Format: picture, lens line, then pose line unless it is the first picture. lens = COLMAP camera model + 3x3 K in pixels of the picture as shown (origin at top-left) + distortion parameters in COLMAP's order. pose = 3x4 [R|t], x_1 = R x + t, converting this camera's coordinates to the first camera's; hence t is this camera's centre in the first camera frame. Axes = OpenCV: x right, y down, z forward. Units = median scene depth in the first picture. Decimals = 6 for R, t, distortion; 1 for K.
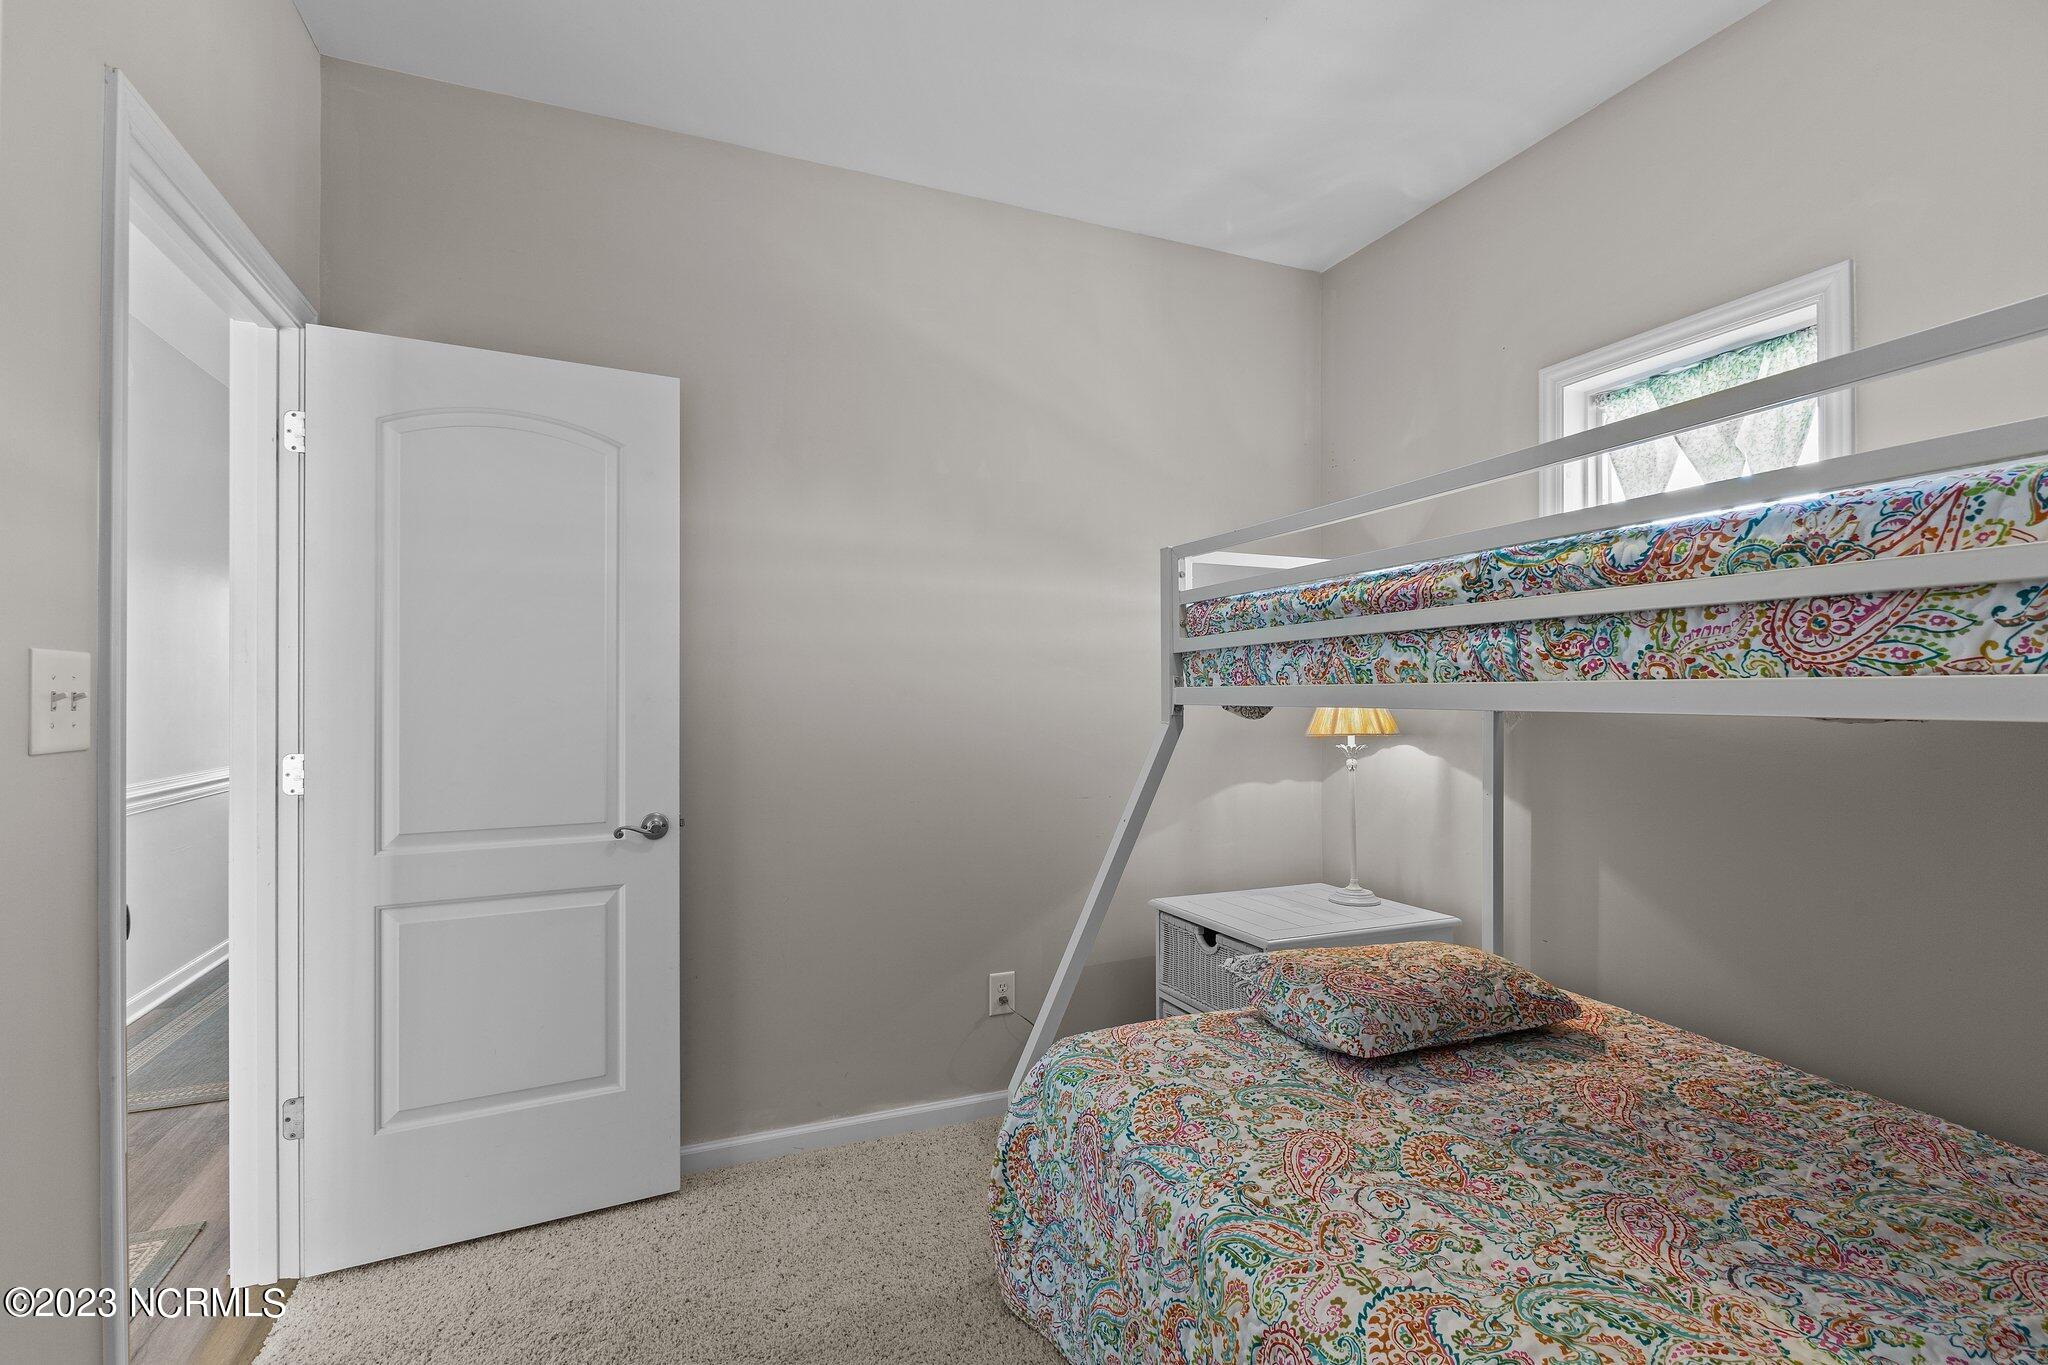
lens RADIAL K [[959.5, 0, 1024.0], [0, 959.5, 682.5], [0, 0, 1]] dist [0.001139, 0.000362]
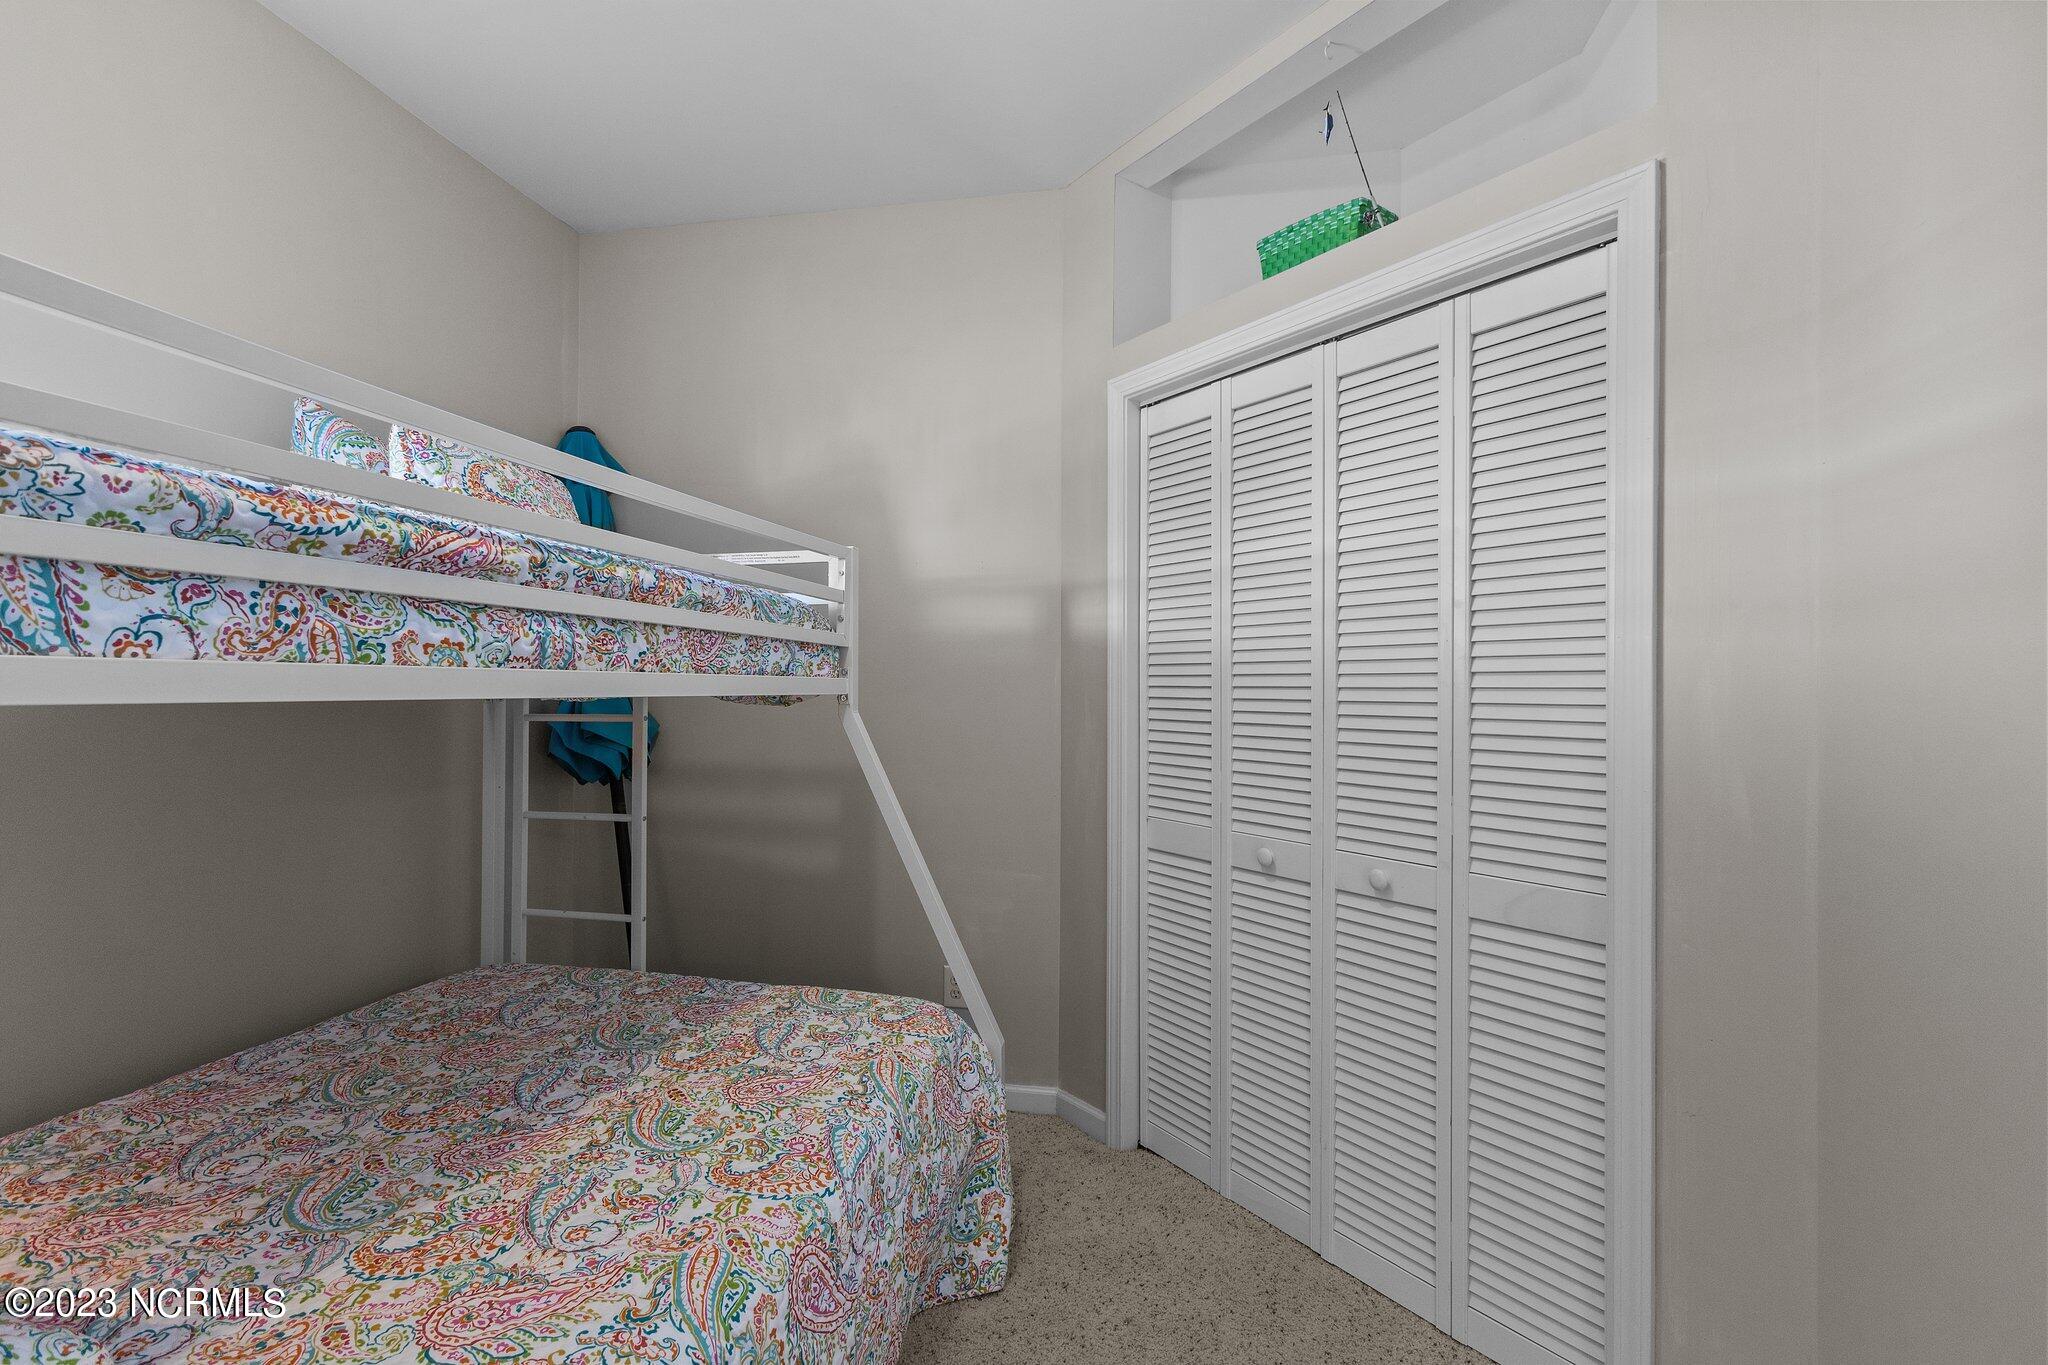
lens RADIAL K [[904.5, 0, 1024.0], [0, 904.5, 682.5], [0, 0, 1]] dist [0.114820, -0.000008]
pose [[-0.816862, -0.007145, 0.576788, -0.476486], [-0.018526, 0.999732, -0.013853, 0.017262], [-0.576535, -0.022002, -0.816776, 1.468493]]
